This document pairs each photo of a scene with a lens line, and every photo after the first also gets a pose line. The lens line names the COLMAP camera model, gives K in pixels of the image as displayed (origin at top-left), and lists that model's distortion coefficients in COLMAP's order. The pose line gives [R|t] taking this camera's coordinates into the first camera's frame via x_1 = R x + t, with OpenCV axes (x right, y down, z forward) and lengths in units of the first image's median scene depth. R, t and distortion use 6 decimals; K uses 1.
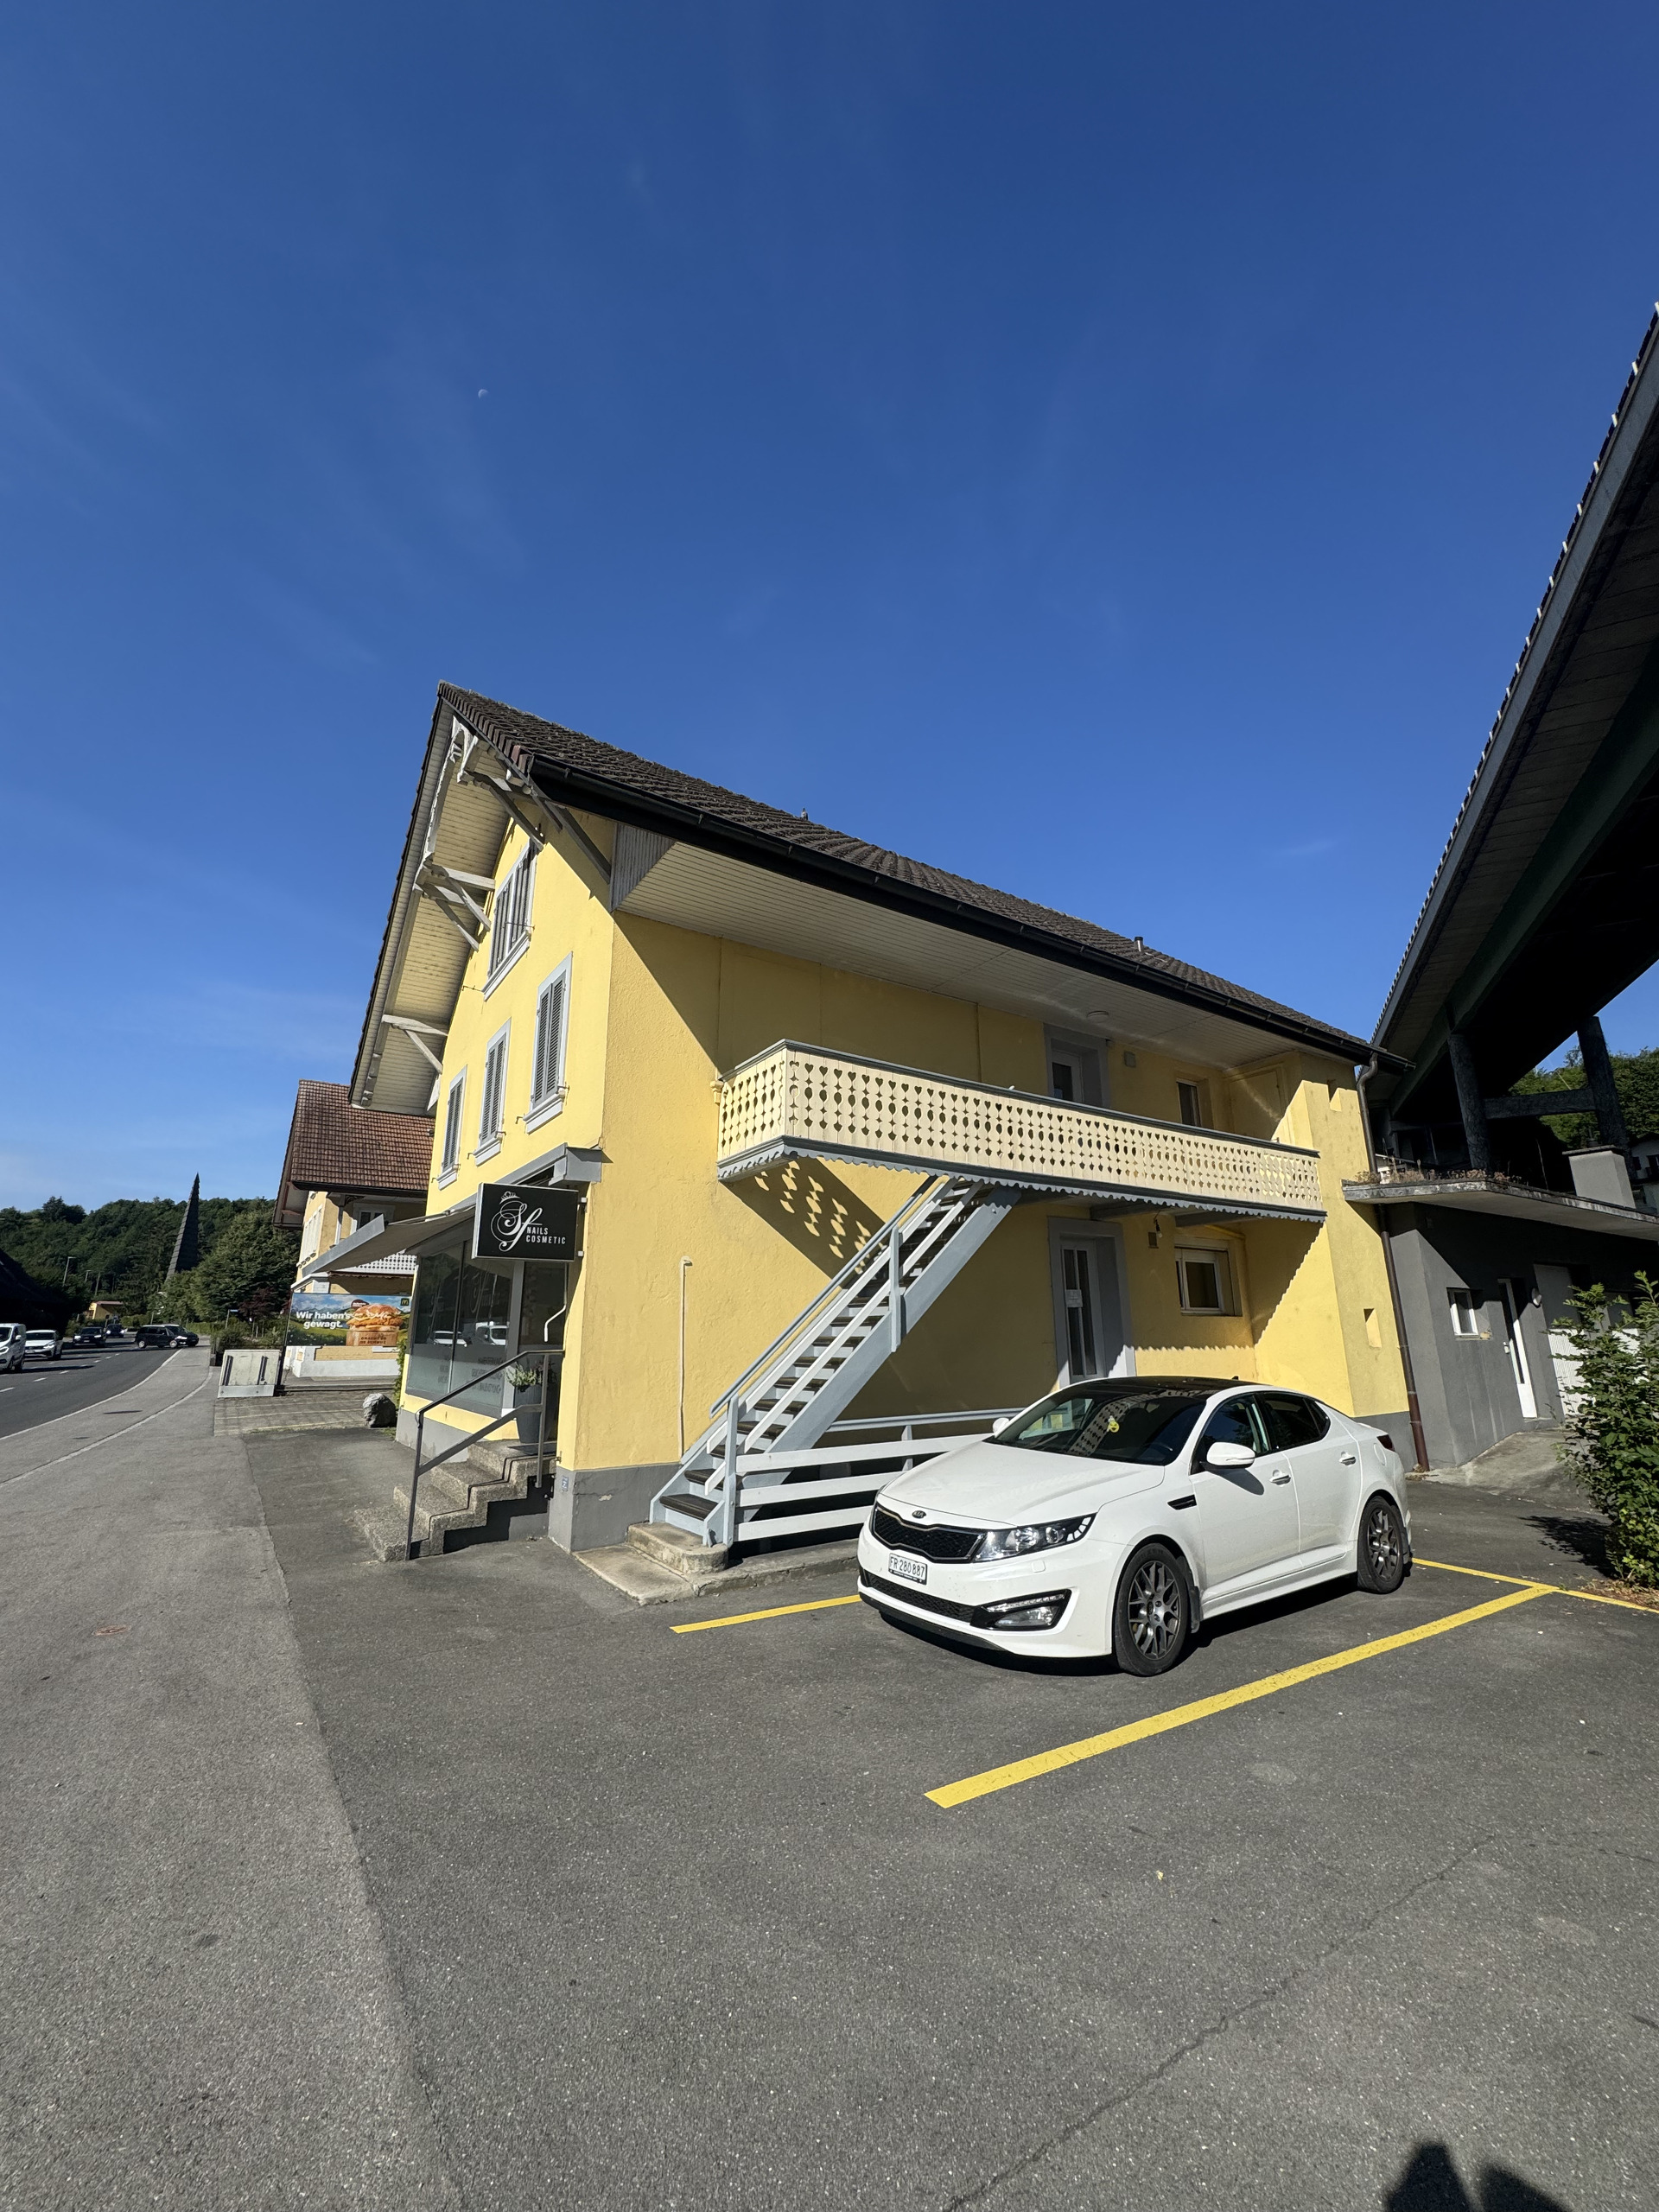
lens RADIAL K [[887.1, 0, 829.5], [0, 887.1, 1106.0], [0, 0, 1]] dist [-0.001545, -0.000226]
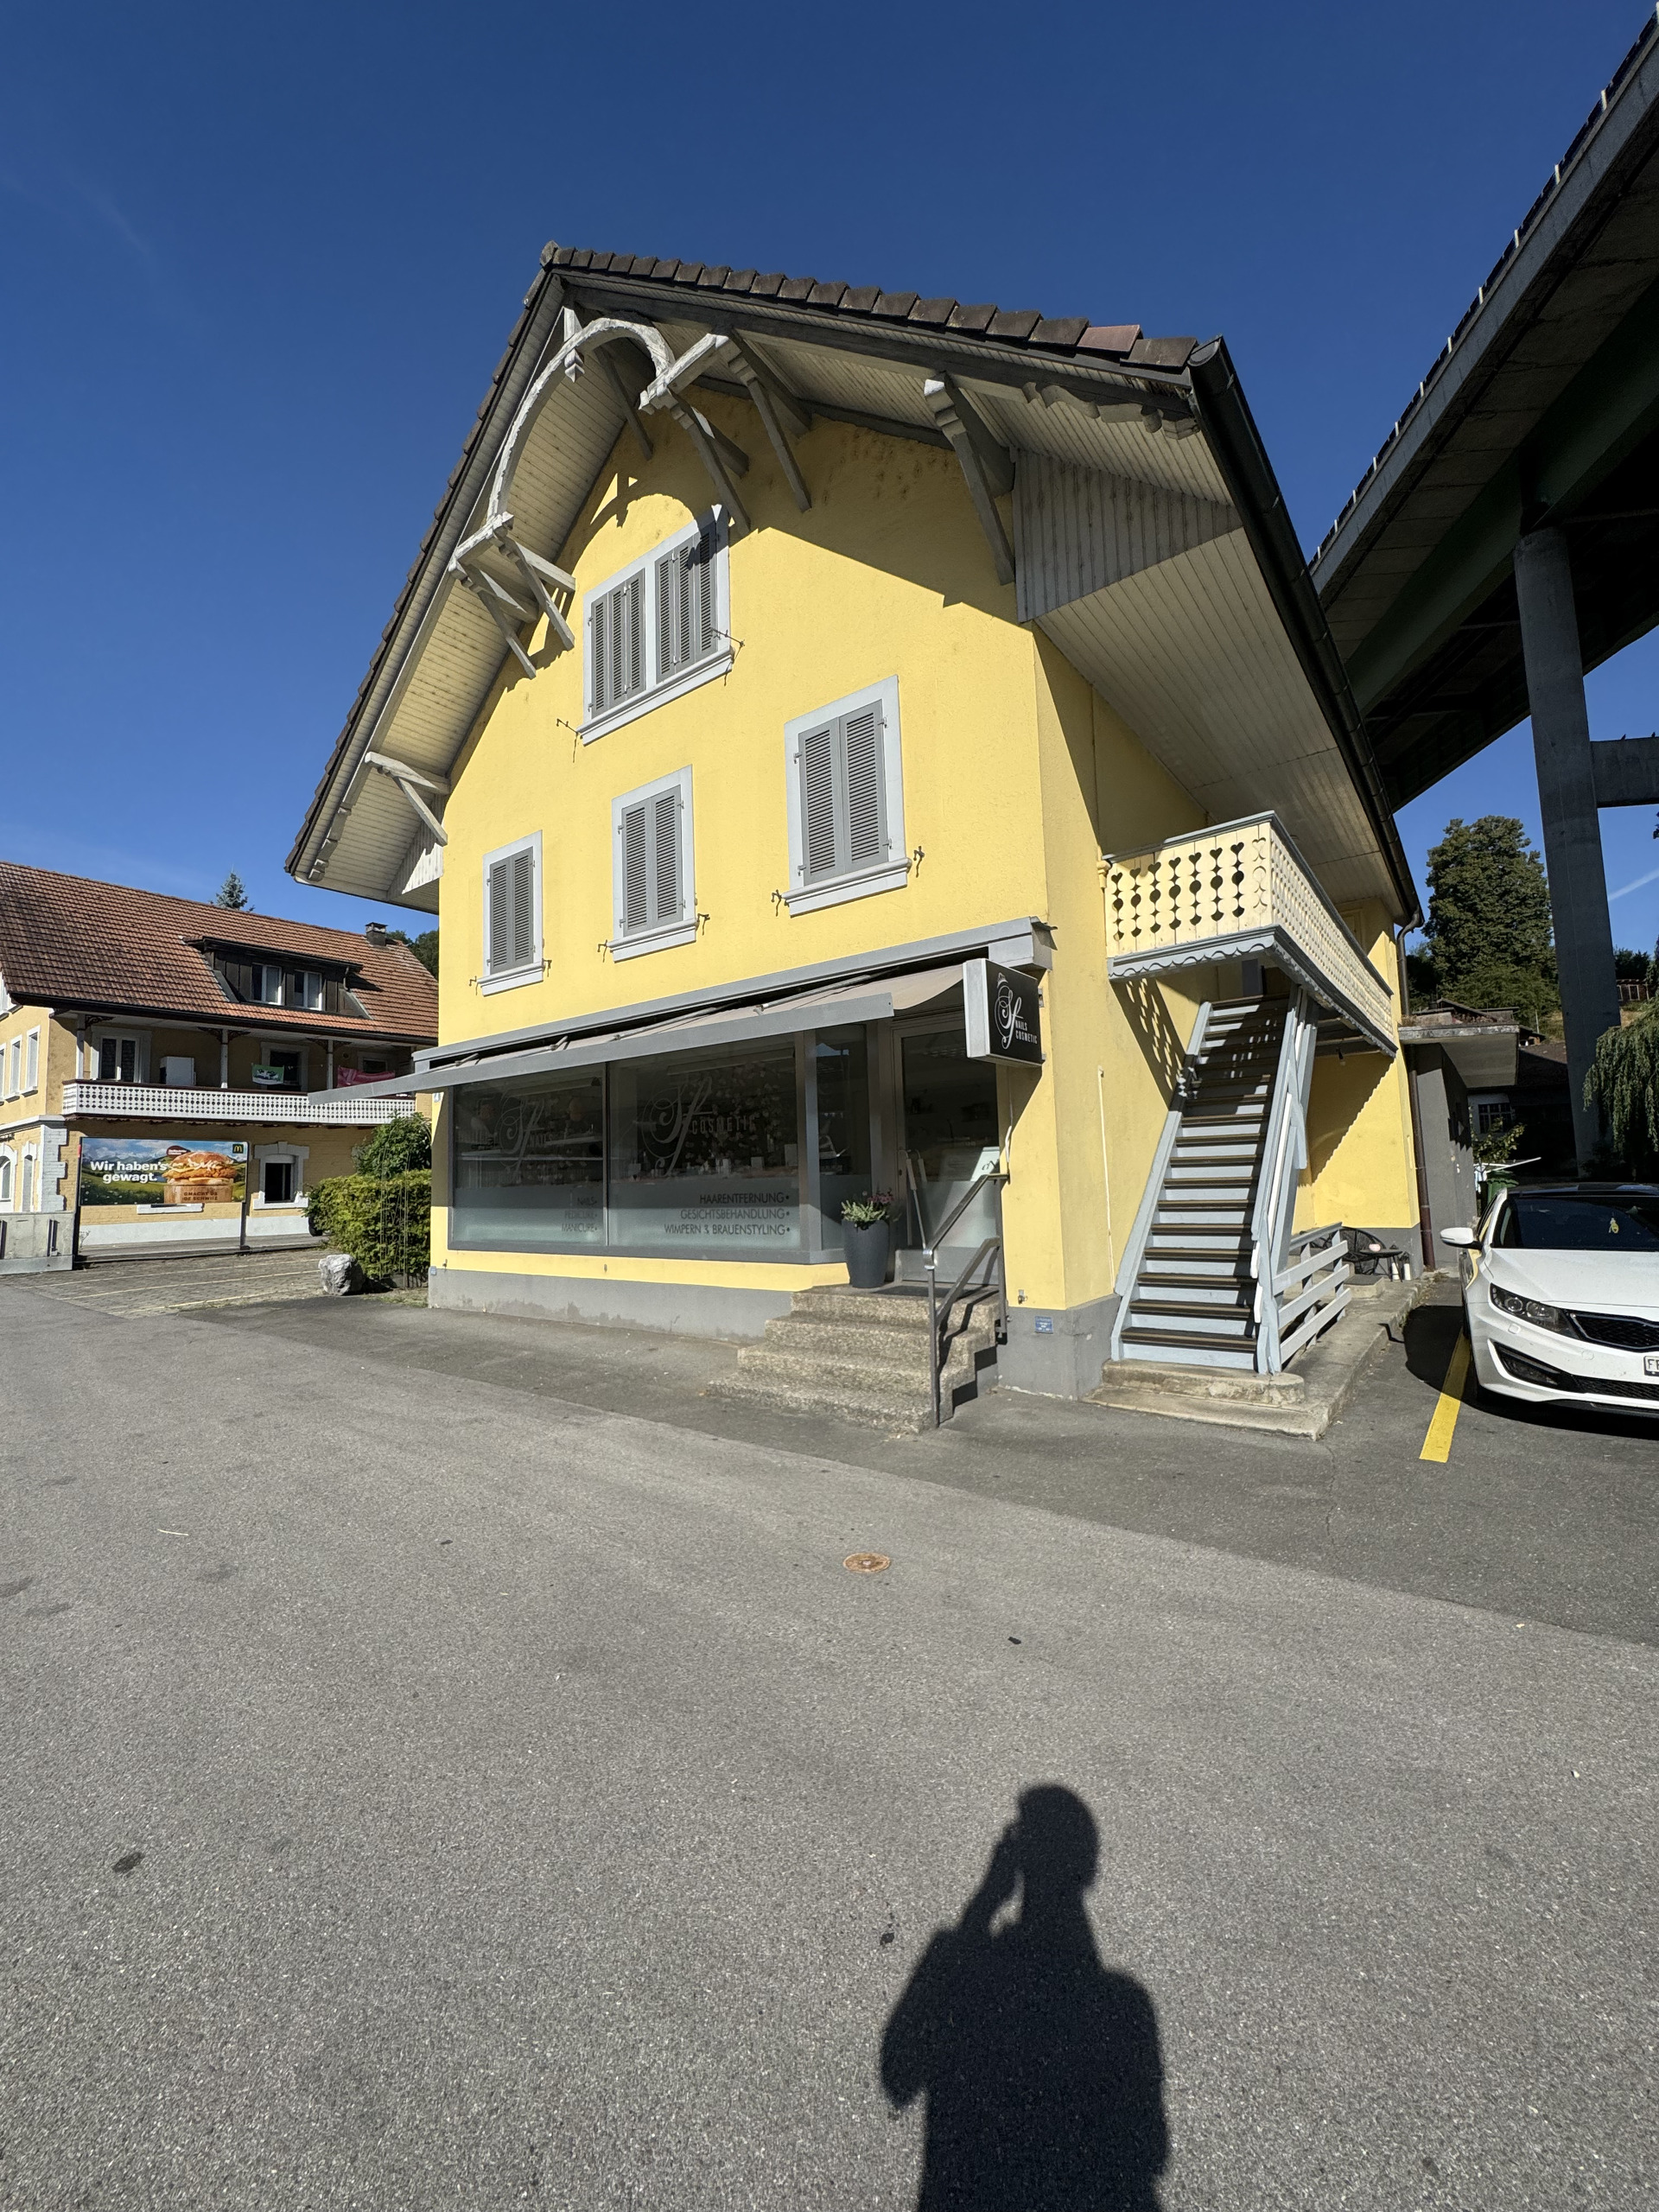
lens RADIAL K [[890.7, 0, 829.5], [0, 890.7, 1106.0], [0, 0, 1]] dist [-0.002245, -0.000114]
pose [[0.947419, 0.005241, 0.319953, -0.536796], [-0.057000, 0.986639, 0.152623, 0.072271], [-0.314878, -0.162835, 0.935060, 0.215329]]
